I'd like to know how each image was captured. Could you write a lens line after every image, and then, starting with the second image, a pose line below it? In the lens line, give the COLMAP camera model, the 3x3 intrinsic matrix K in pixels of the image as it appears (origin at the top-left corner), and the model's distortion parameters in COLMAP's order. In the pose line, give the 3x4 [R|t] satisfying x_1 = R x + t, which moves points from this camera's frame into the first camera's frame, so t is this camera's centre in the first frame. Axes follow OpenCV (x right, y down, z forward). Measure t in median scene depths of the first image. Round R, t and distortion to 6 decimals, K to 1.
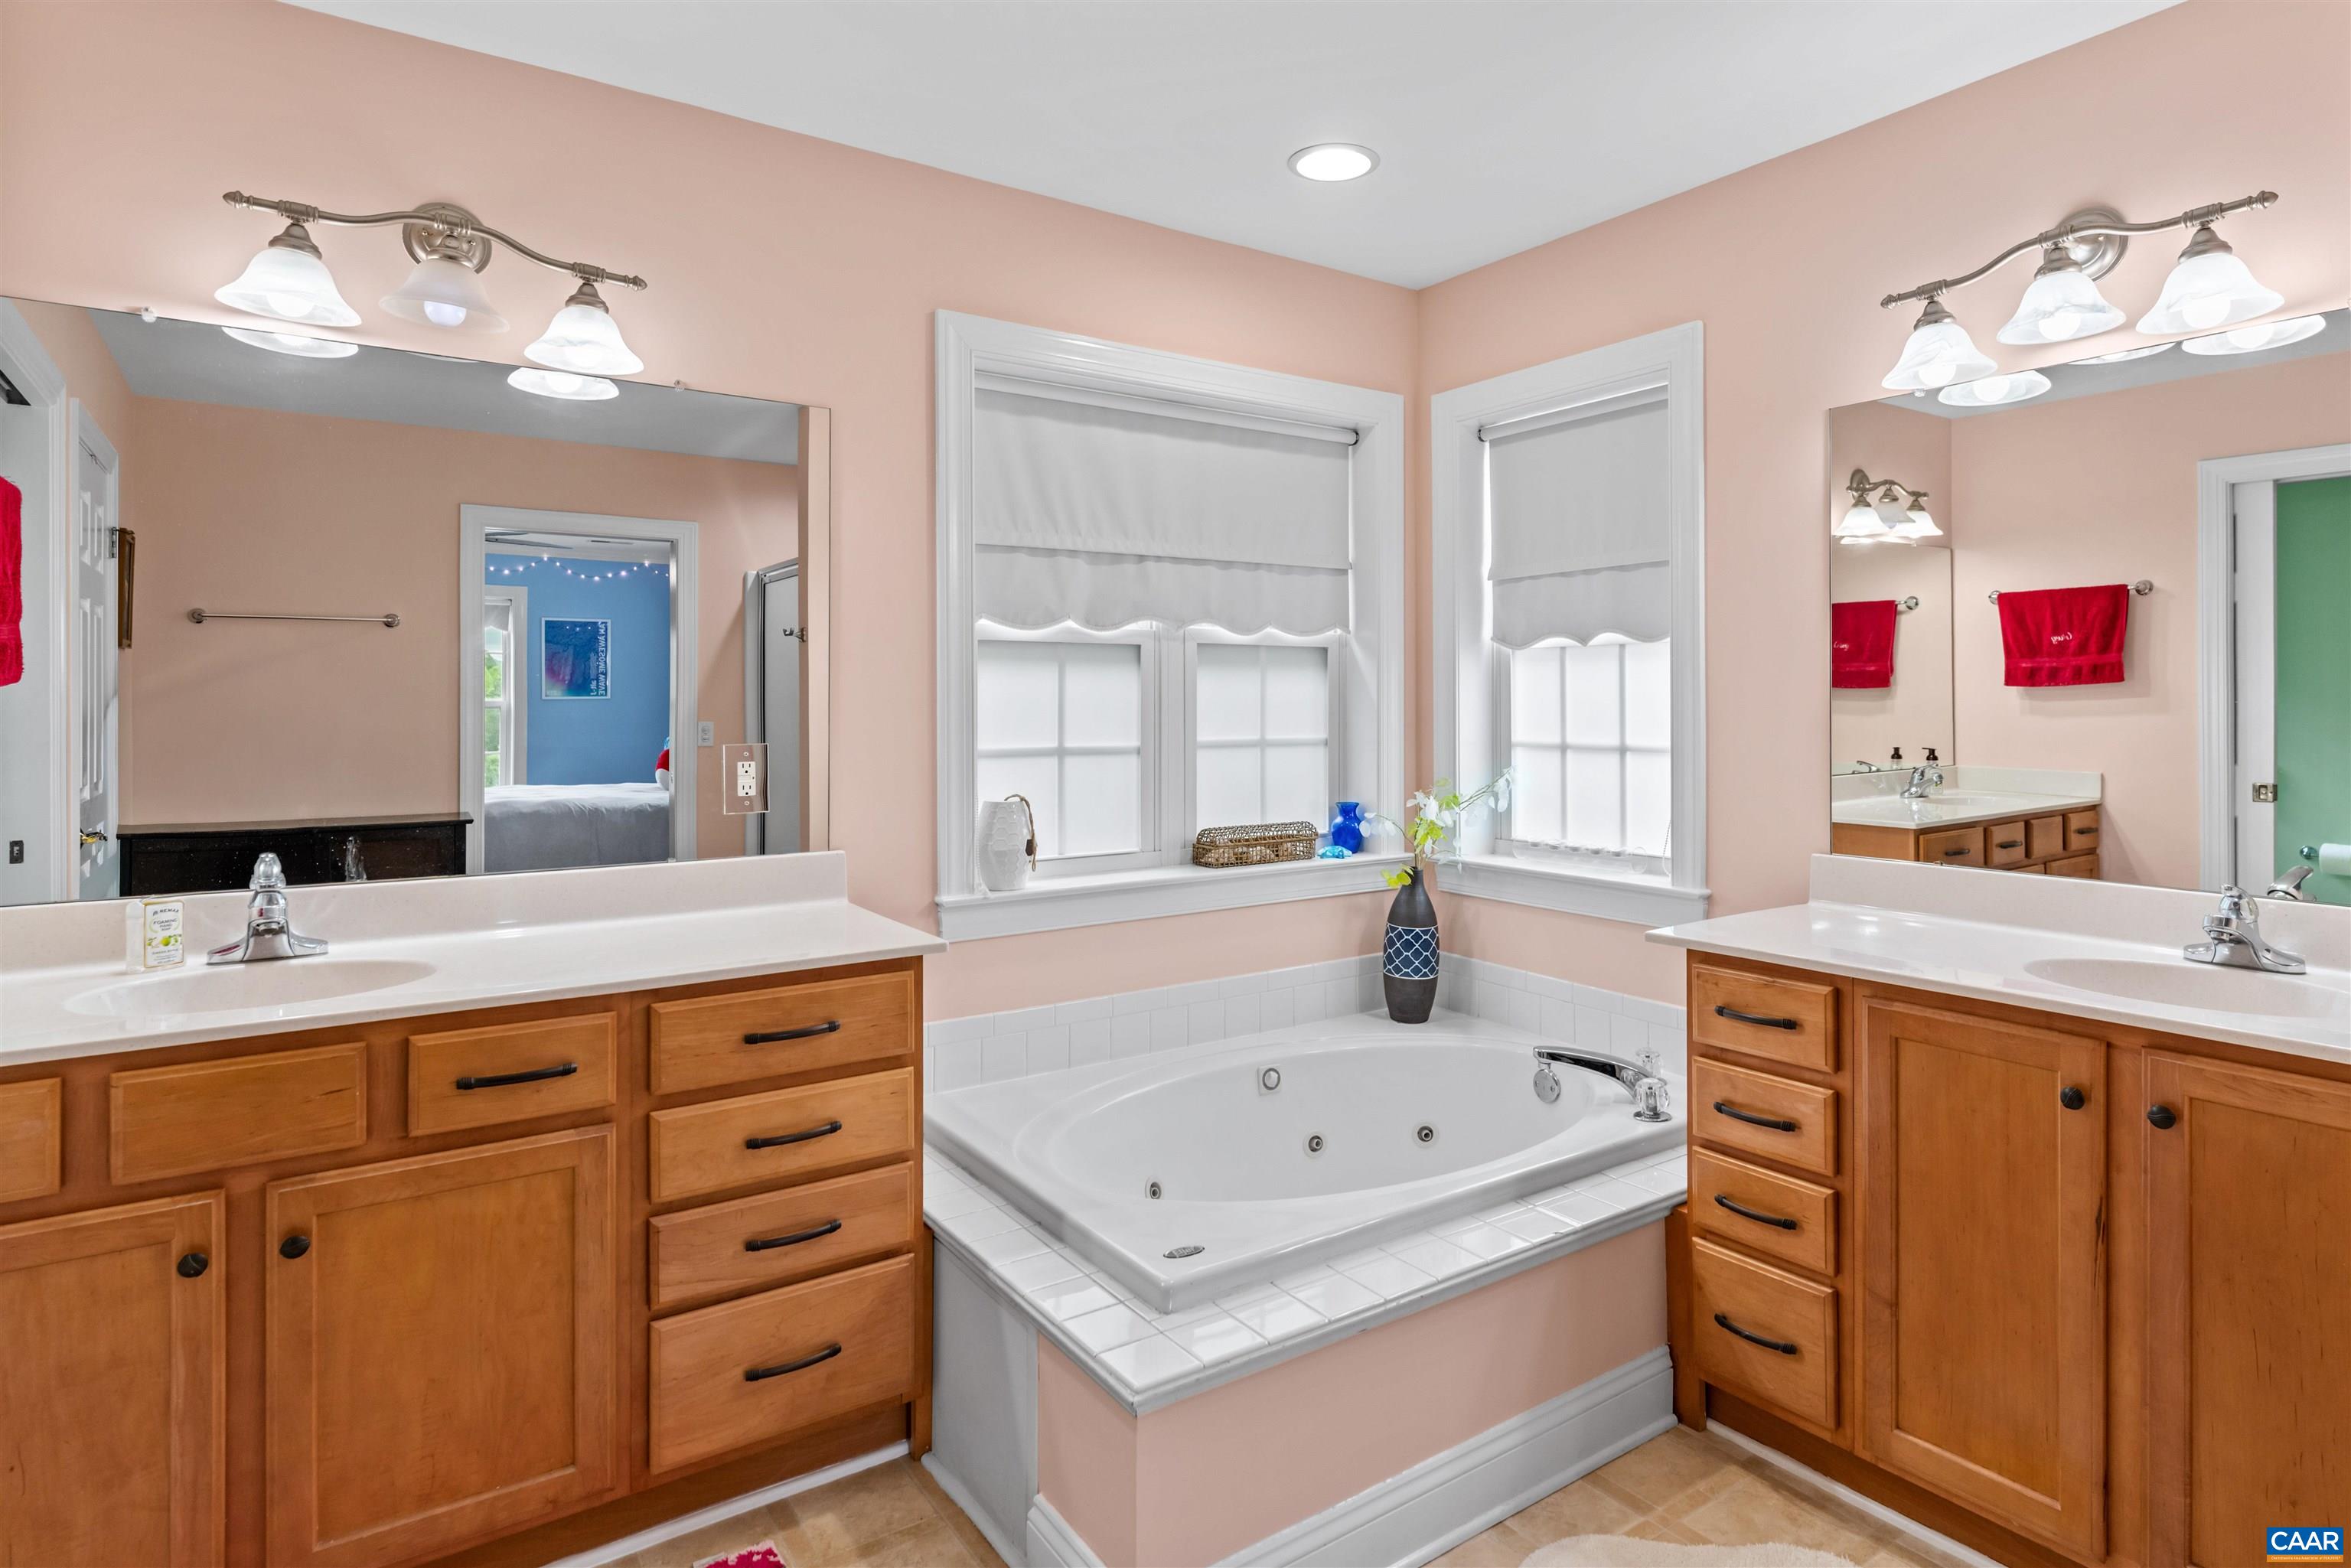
lens RADIAL K [[1277.5, 0, 1181.3], [0, 1277.5, 703.5], [0, 0, 1]] dist [-0.002775, -0.001802]
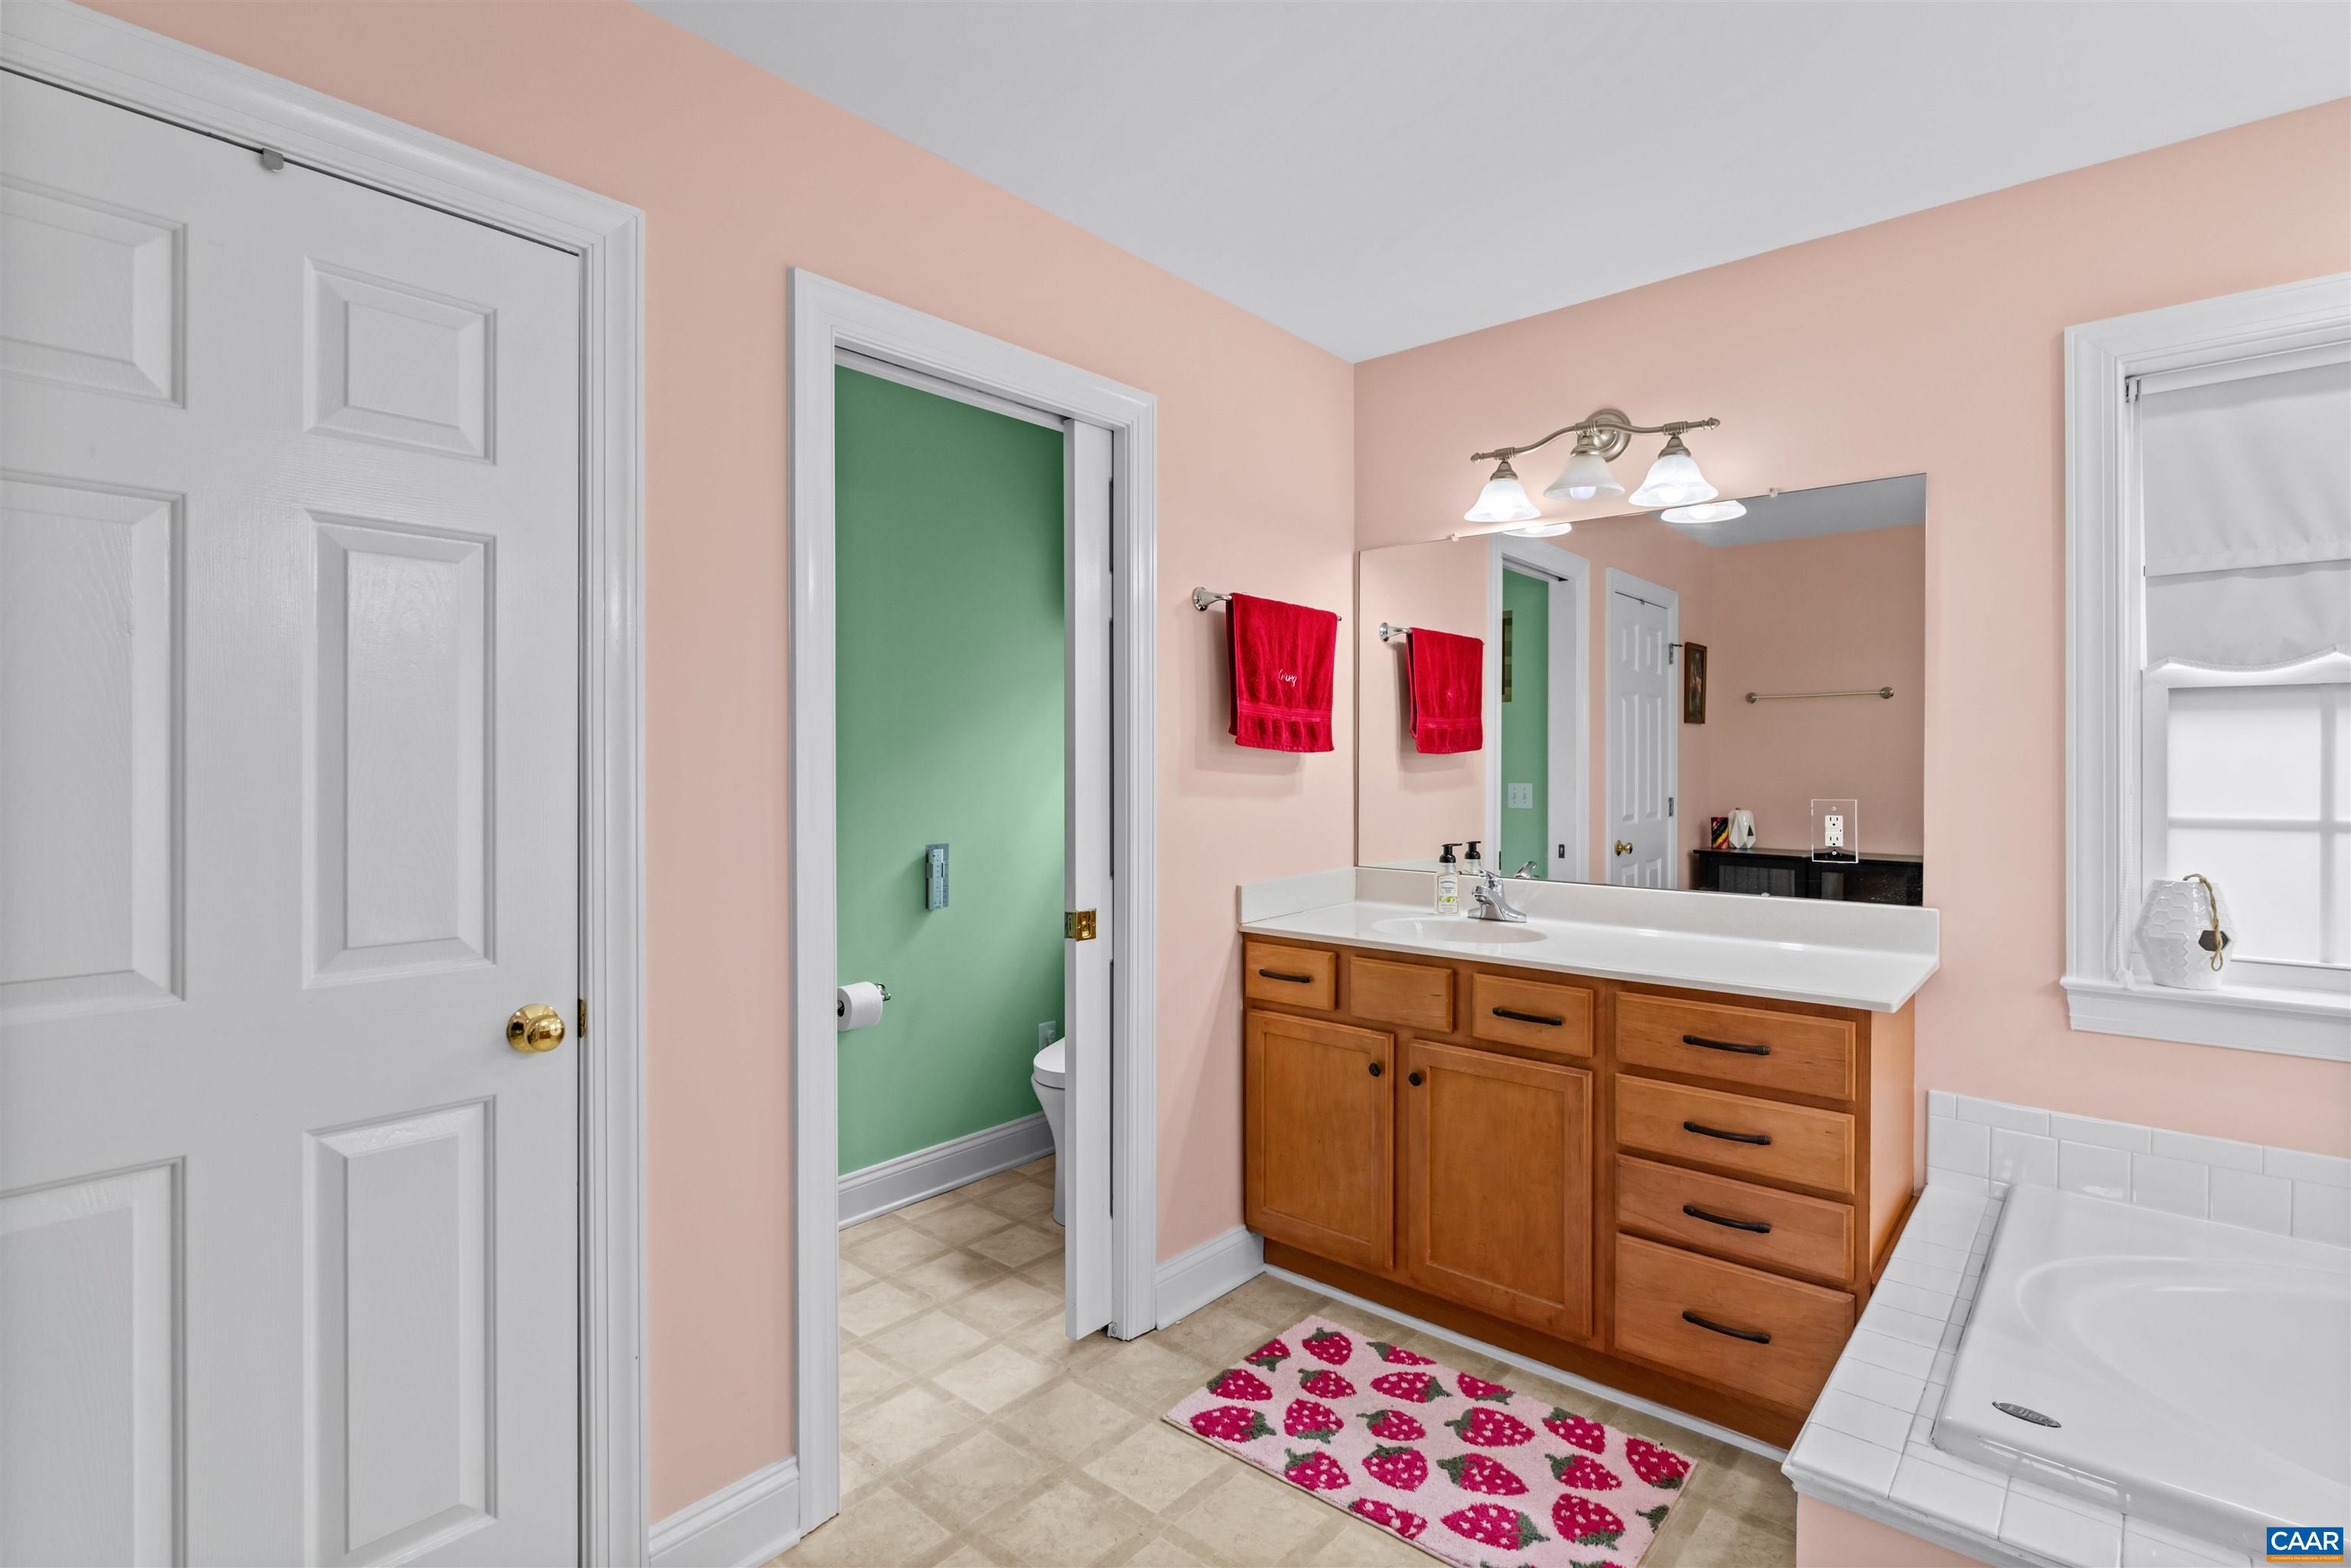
lens RADIAL K [[1099.1, 0, 1181.1], [0, 1099.1, 760.0], [0, 0, 1]] dist [-0.000893, -0.000430]
pose [[0.254840, 0.001440, -0.966982, 0.543770], [0.001316, 0.999997, 0.001836, -0.006189], [0.966982, -0.001740, 0.254838, 0.262685]]
